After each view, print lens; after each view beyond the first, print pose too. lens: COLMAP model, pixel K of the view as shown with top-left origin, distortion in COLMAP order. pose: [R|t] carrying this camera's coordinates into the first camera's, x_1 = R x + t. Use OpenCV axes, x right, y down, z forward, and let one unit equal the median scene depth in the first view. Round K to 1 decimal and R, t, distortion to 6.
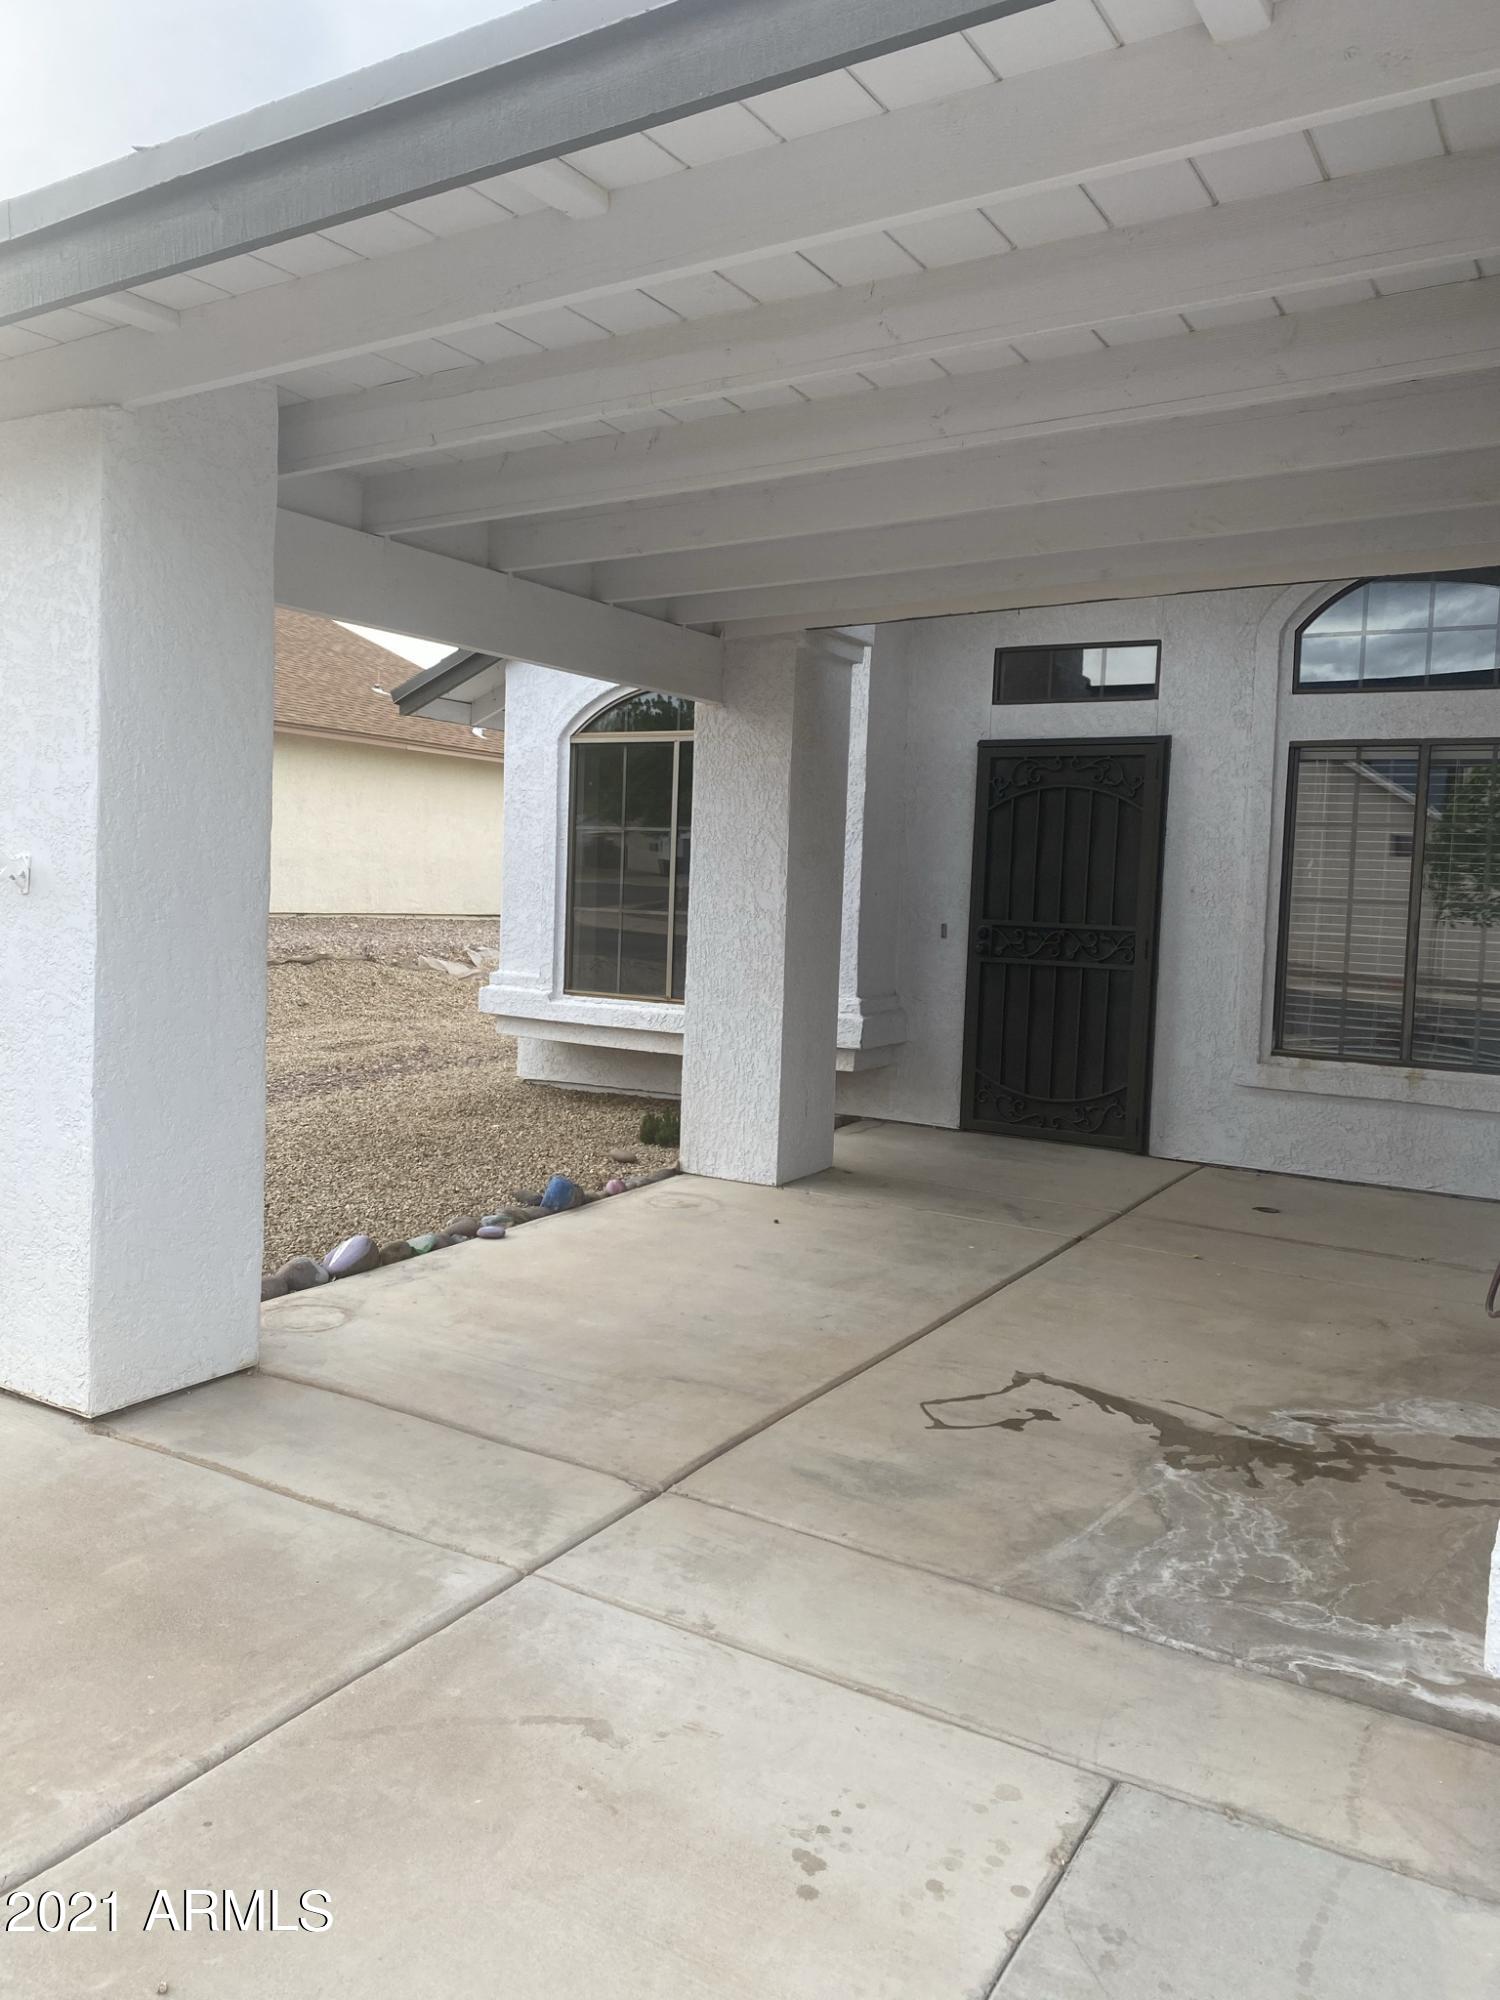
lens RADIAL K [[1509.9, 0, 750.0], [0, 1509.9, 1000.0], [0, 0, 1]] dist [0.005764, -0.003037]
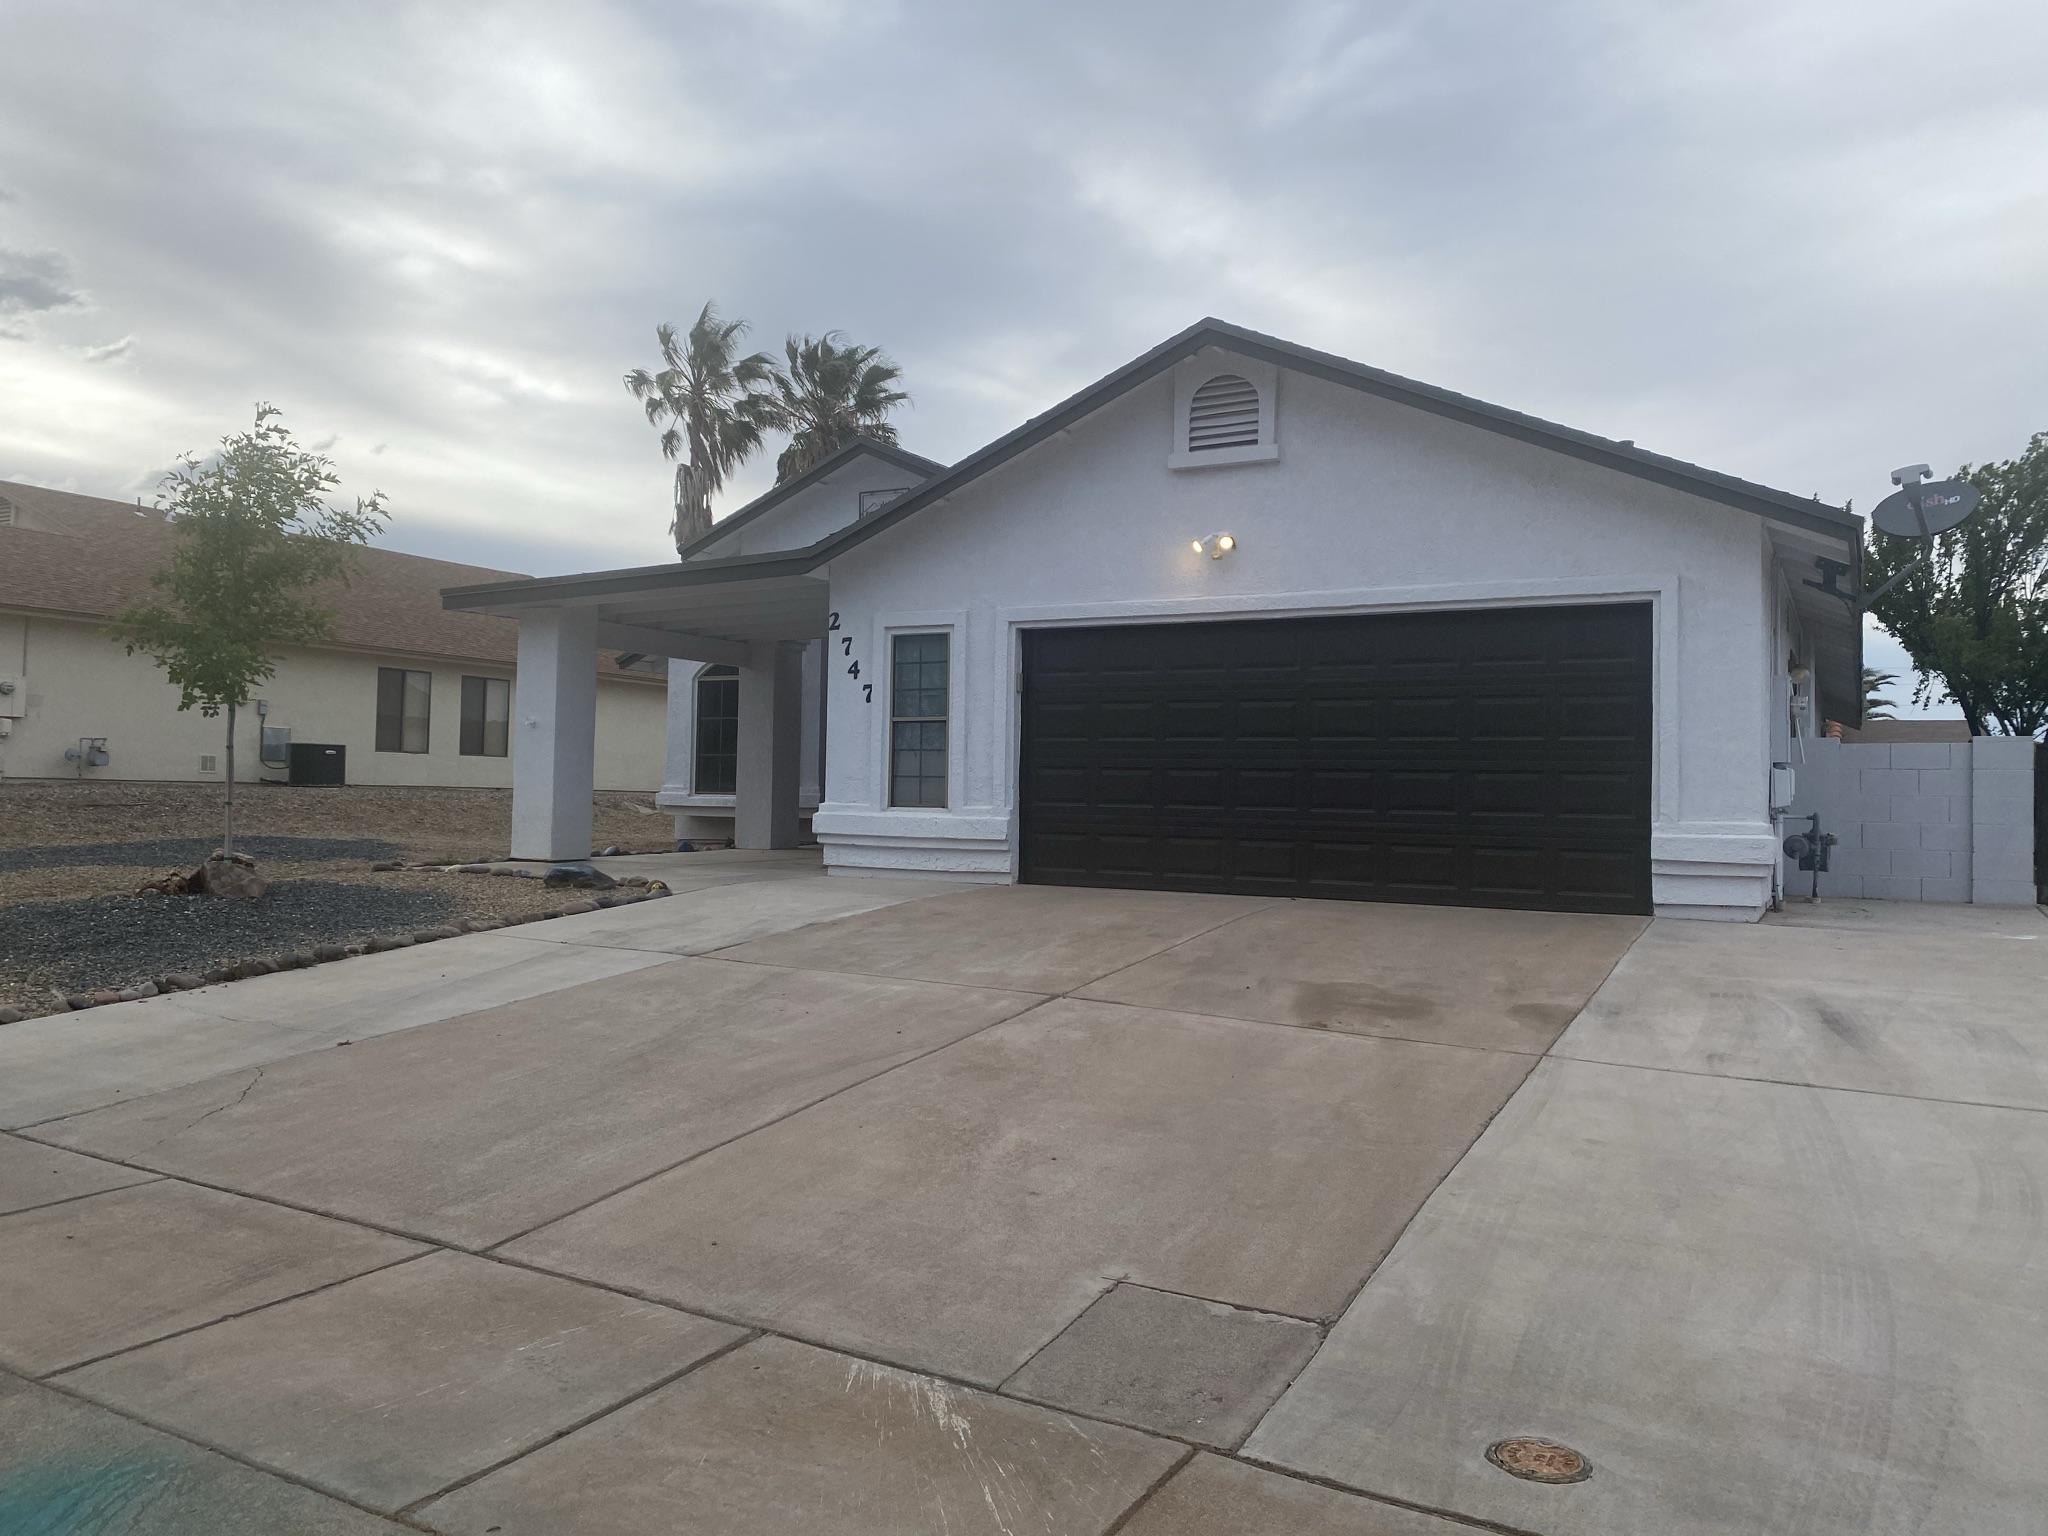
lens RADIAL K [[1546.2, 0, 1024.0], [0, 1546.2, 768.0], [0, 0, 1]] dist [0.005764, -0.003037]
pose [[0.998727, -0.009611, 0.049517, 0.304013], [0.014333, 0.995286, -0.095914, 0.225458], [-0.048362, 0.096502, 0.994157, -1.572011]]
